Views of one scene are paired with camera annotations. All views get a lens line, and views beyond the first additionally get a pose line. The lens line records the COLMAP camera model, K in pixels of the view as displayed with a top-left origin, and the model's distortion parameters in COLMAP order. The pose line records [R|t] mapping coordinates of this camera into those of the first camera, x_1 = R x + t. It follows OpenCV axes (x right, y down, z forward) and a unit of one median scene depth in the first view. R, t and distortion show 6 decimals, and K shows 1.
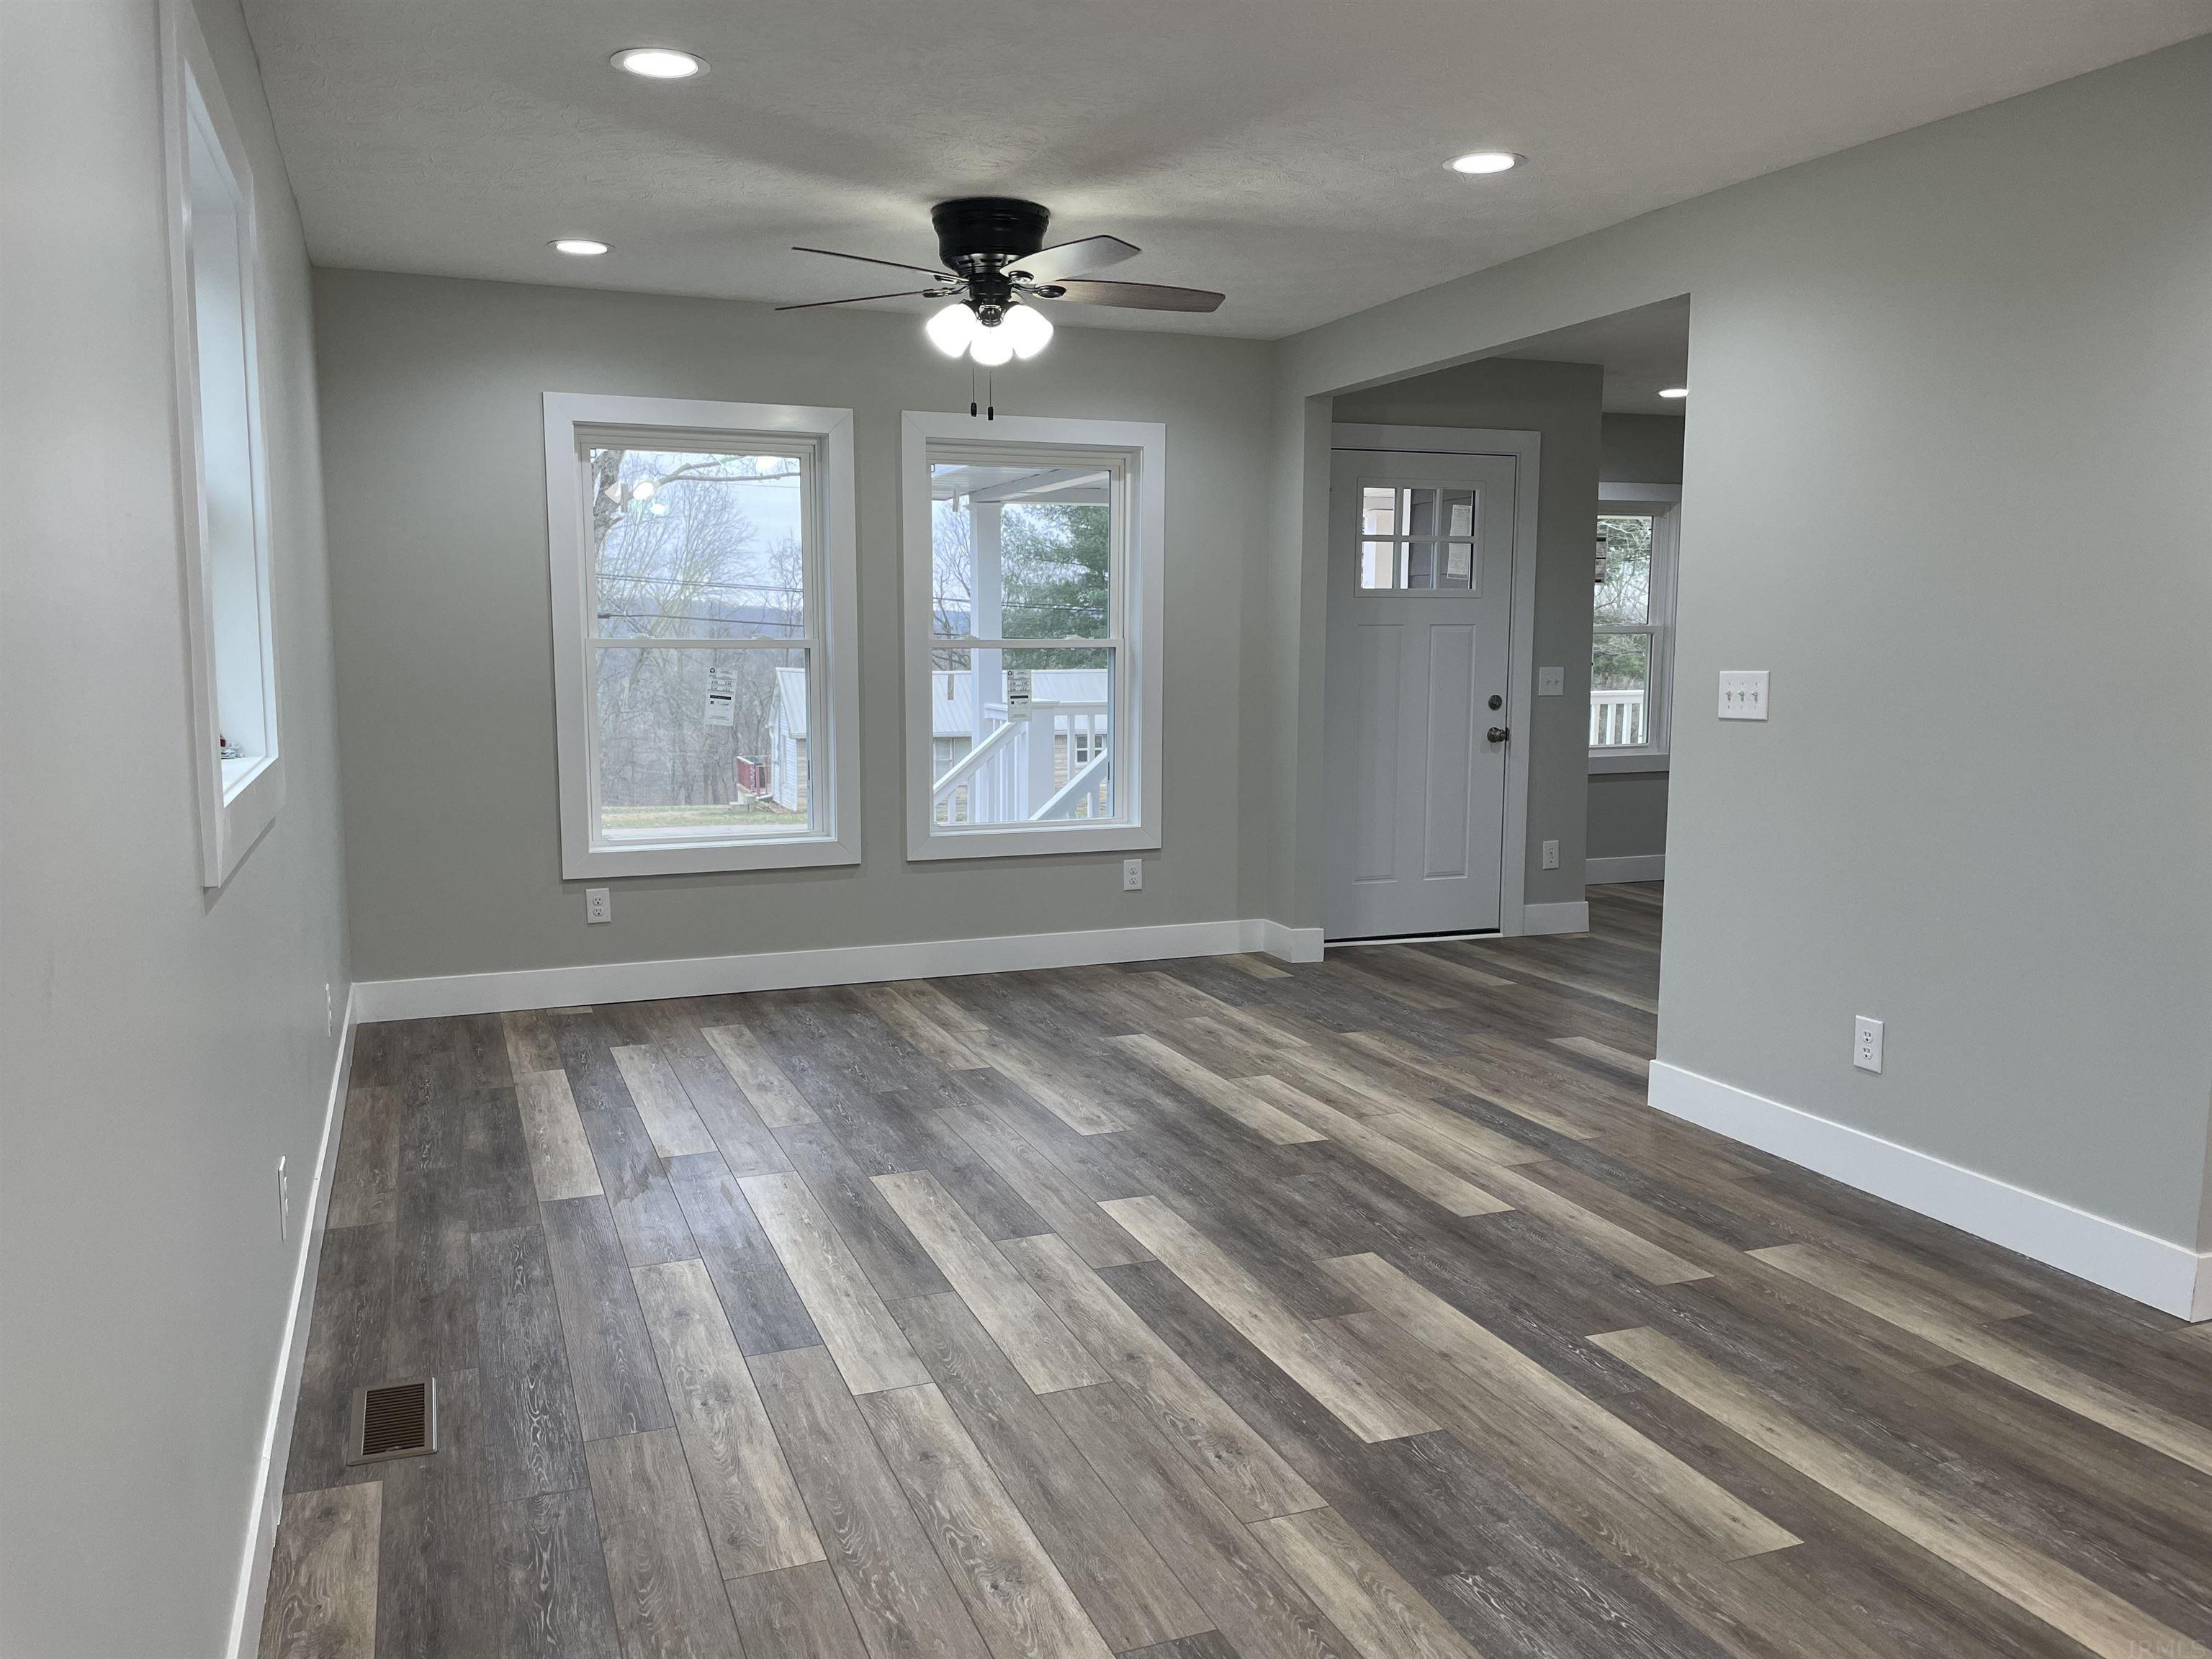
lens RADIAL K [[1677.0, 0, 1092.7], [0, 1677.0, 832.5], [0, 0, 1]] dist [0.097496, -0.137742]
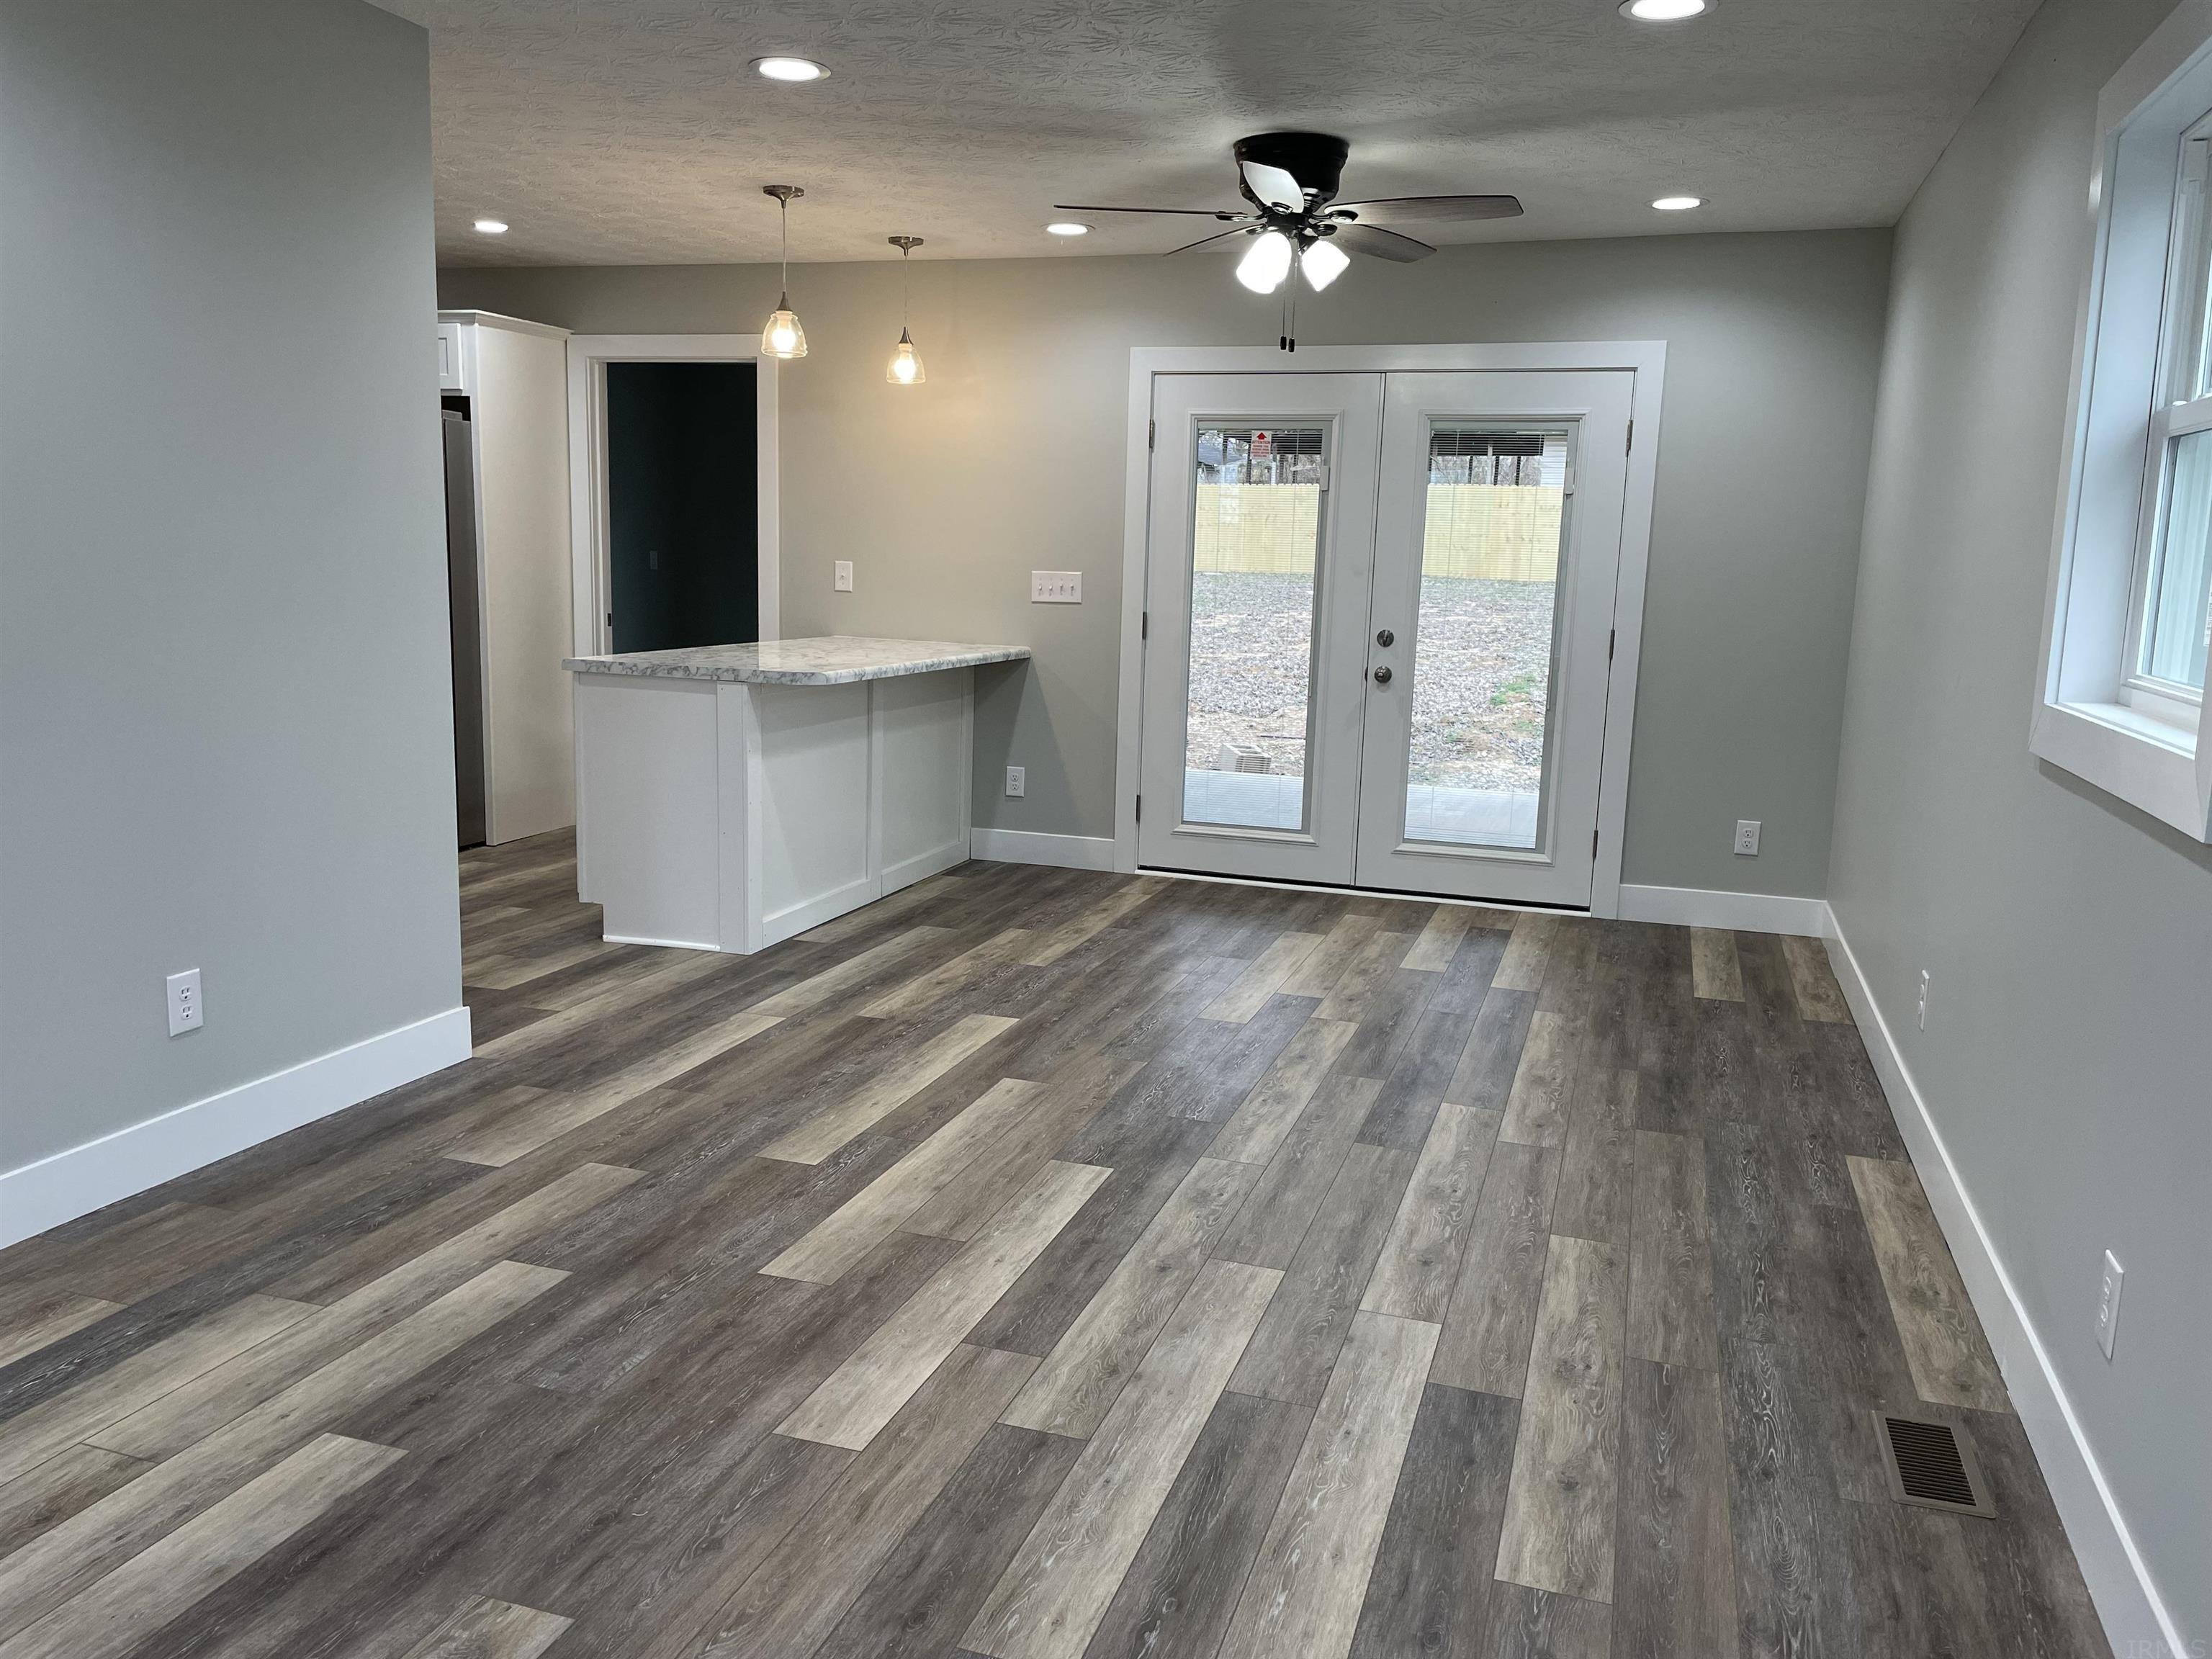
lens RADIAL K [[1677.0, 0, 1092.7], [0, 1677.0, 832.5], [0, 0, 1]] dist [0.097496, -0.137742]
pose [[-0.768176, -0.131683, 0.626551, -0.528972], [0.046885, 0.964422, 0.260177, -0.200388], [-0.638520, 0.229238, -0.734671, 1.667885]]
